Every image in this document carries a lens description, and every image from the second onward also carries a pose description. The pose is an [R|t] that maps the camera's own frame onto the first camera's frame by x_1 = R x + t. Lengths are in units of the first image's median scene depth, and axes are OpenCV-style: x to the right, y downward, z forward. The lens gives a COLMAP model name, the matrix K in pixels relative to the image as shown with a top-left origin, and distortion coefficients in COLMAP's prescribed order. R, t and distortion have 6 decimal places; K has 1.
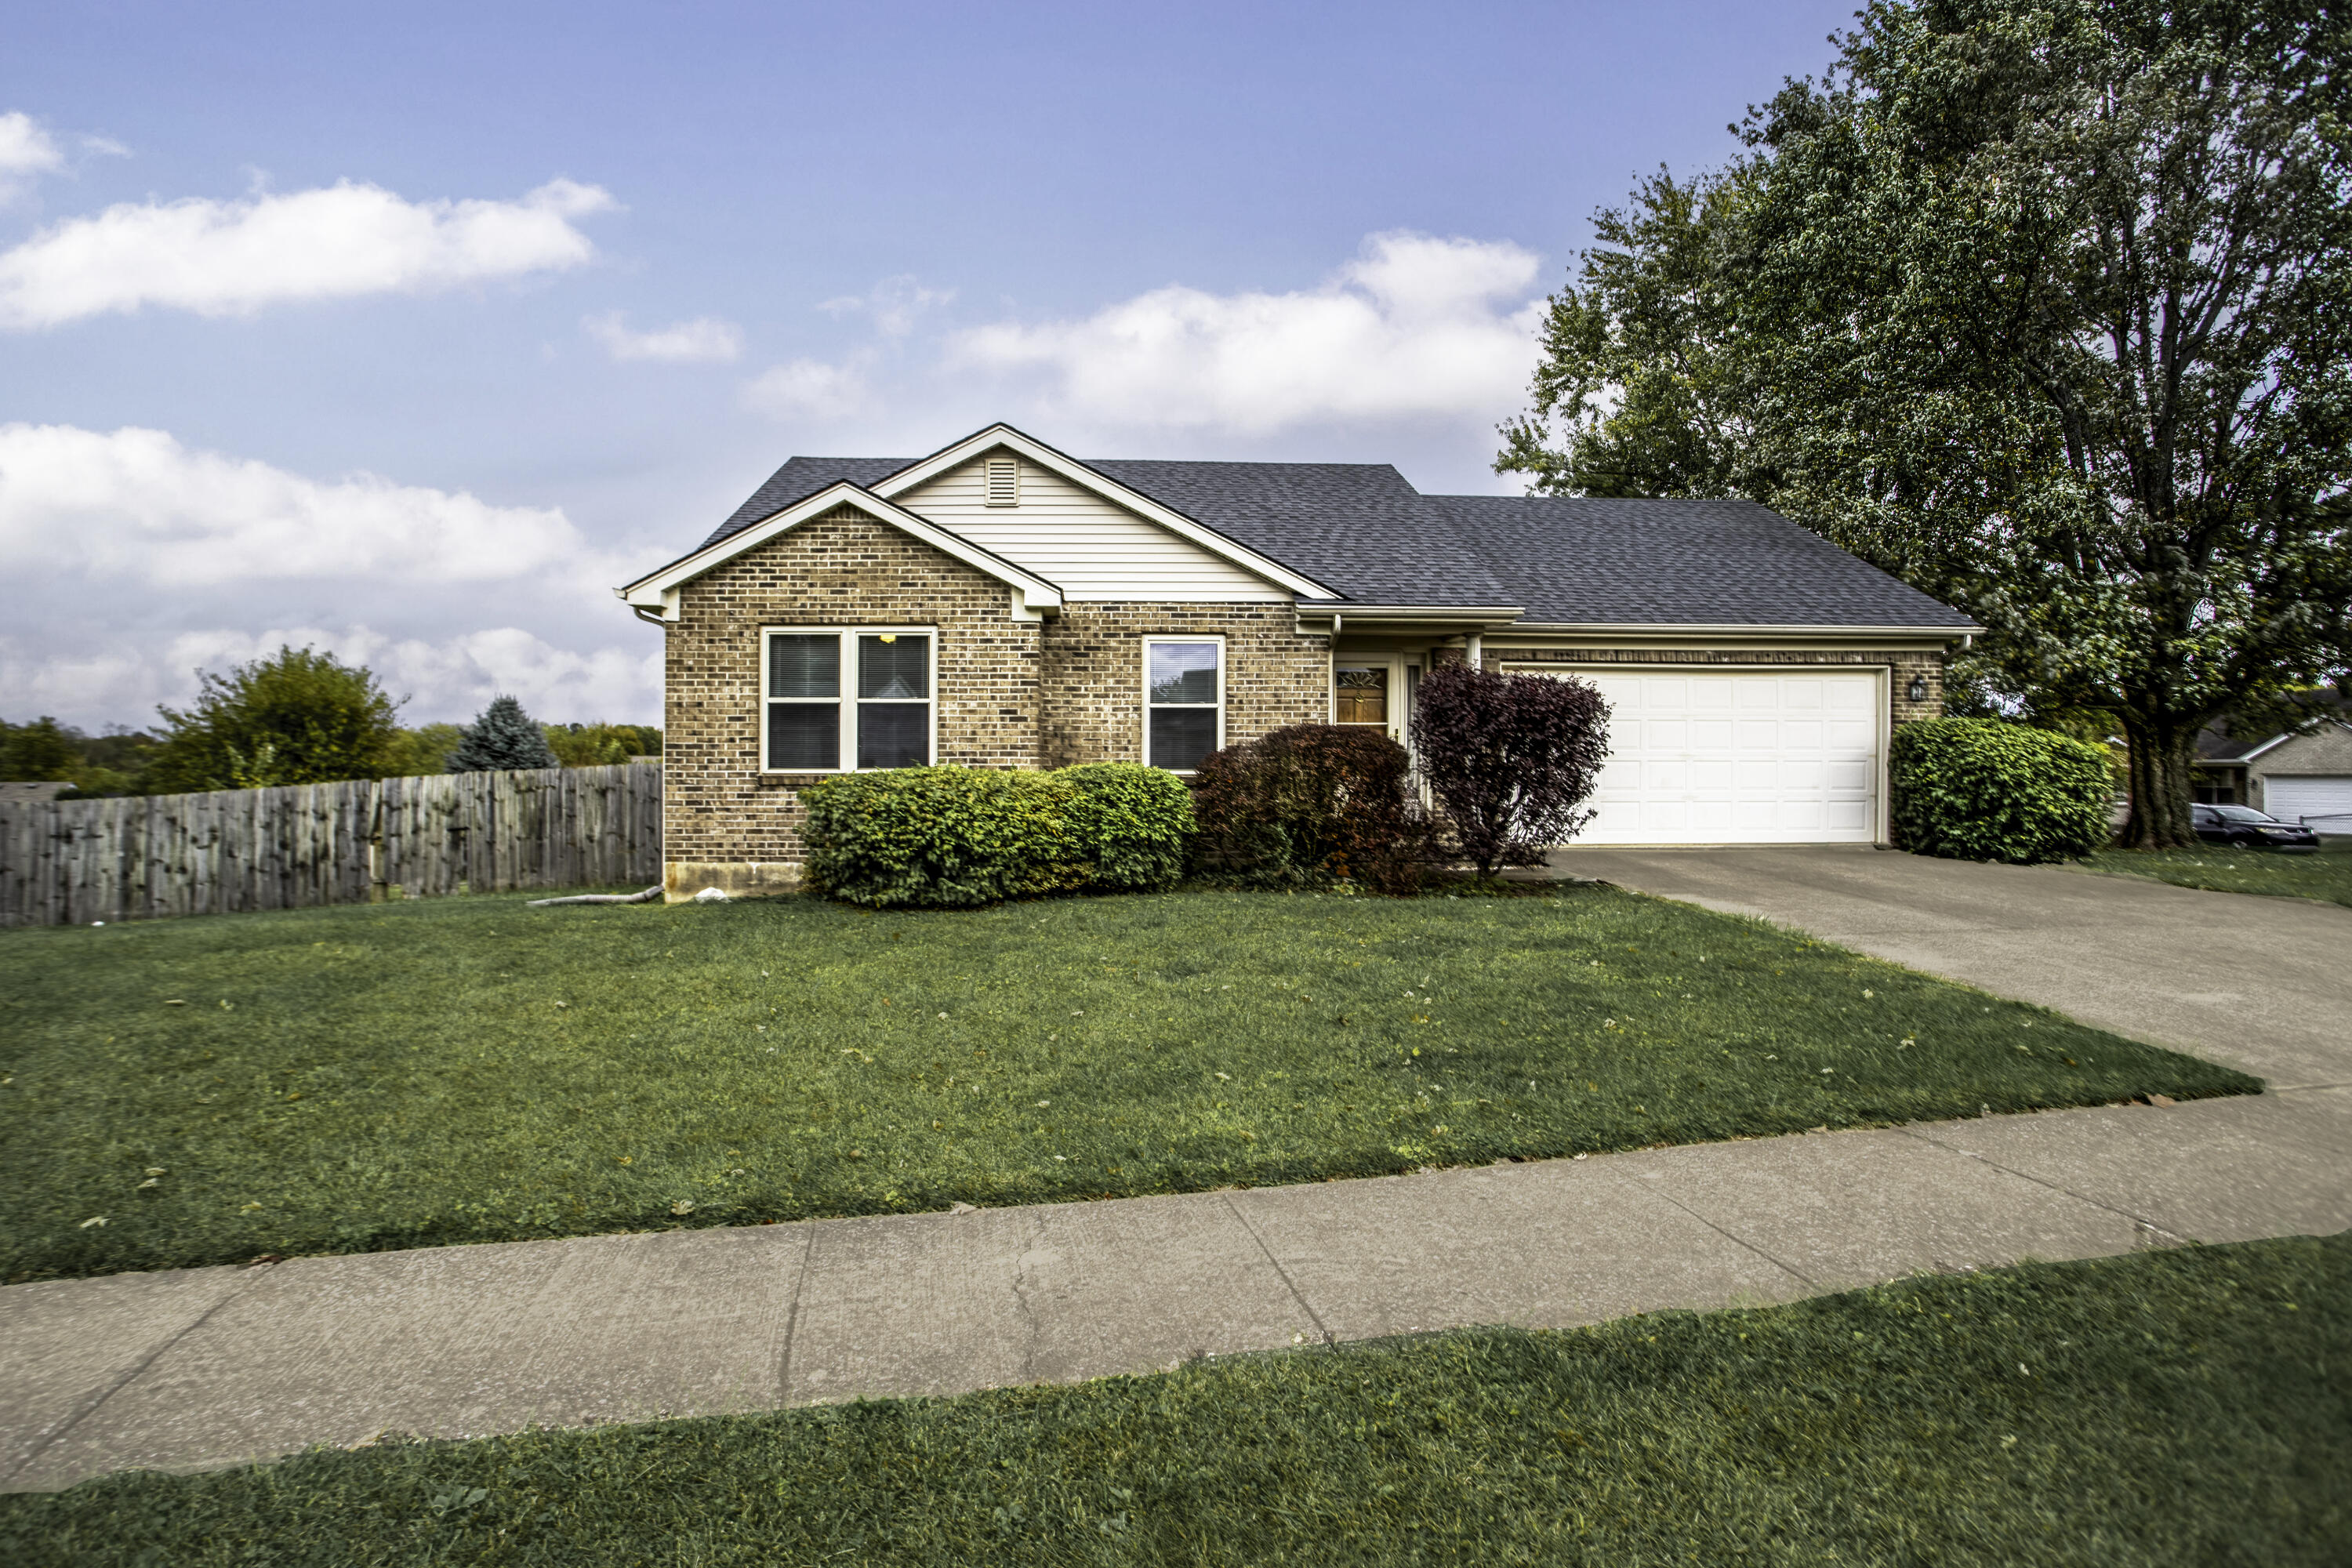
lens RADIAL K [[1329.2, 0, 1177.4], [0, 1329.2, 783.1], [0, 0, 1]] dist [-0.003574, 0.000205]
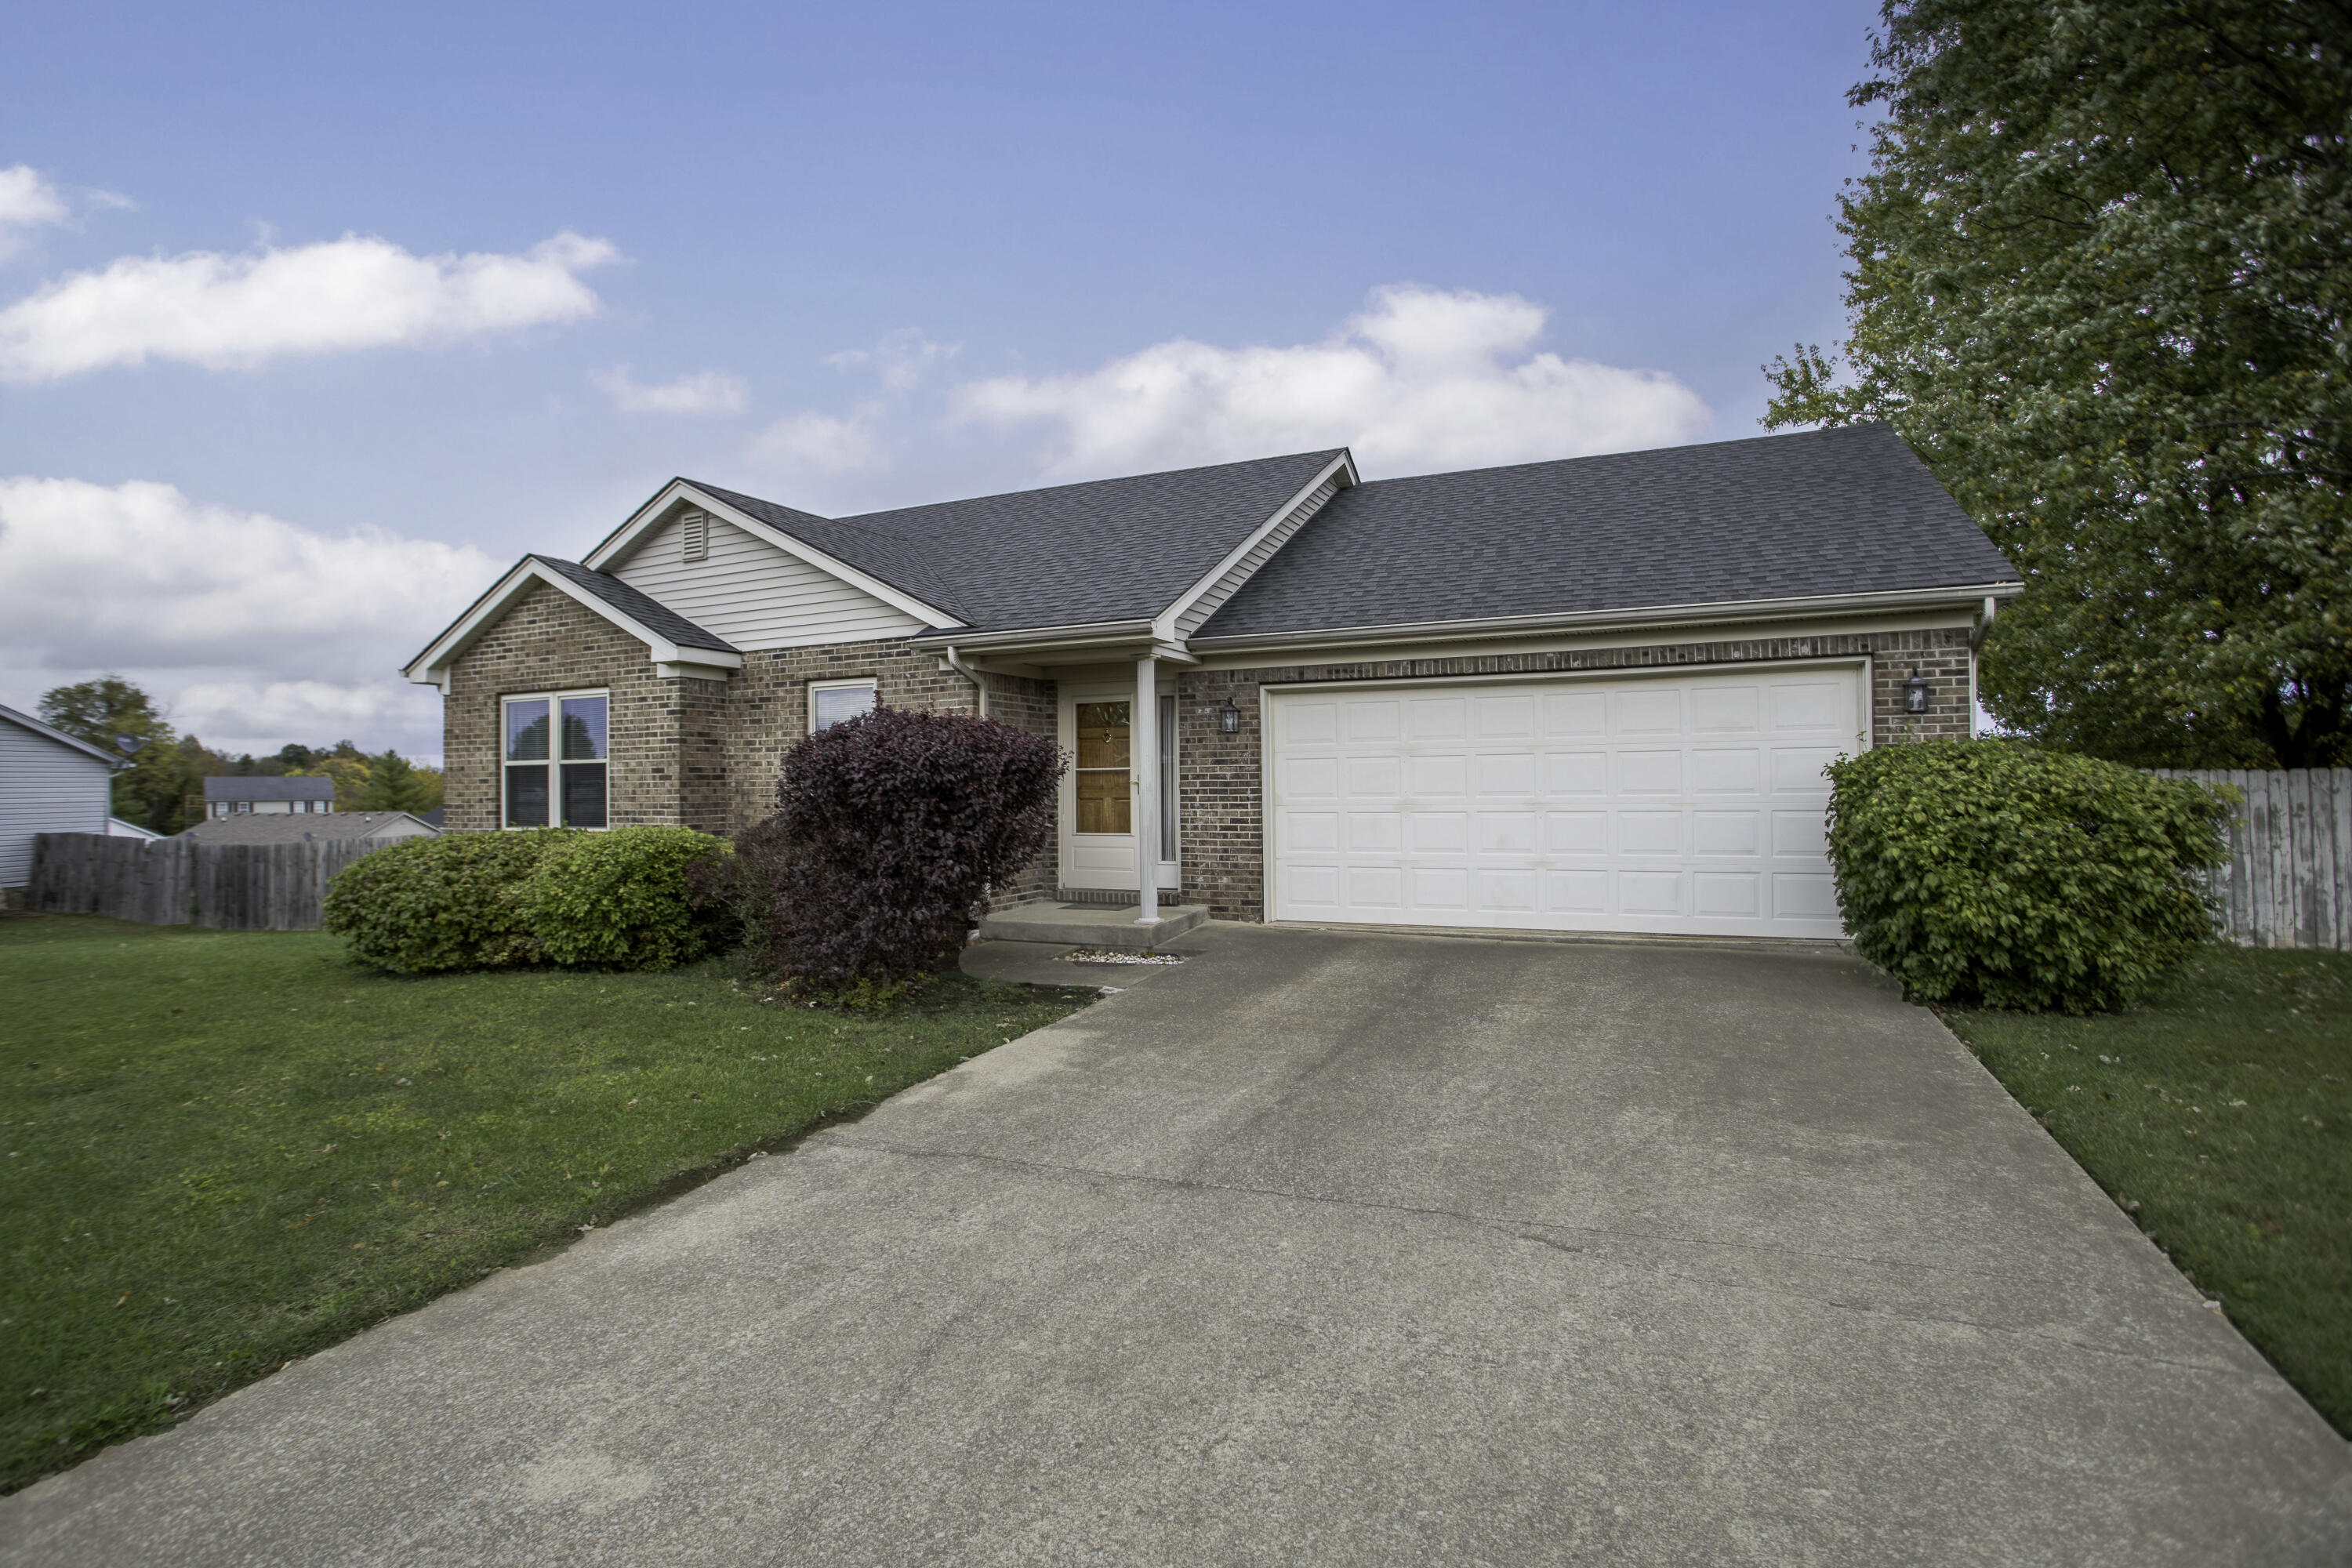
lens RADIAL K [[1176.5, 0, 1175.9], [0, 1176.5, 788.8], [0, 0, 1]] dist [-0.001975, 0.000512]
pose [[0.864611, -0.007888, -0.502379, 0.615167], [0.009246, 0.999957, 0.000213, -0.034535], [0.502356, -0.004829, 0.864647, 0.417230]]
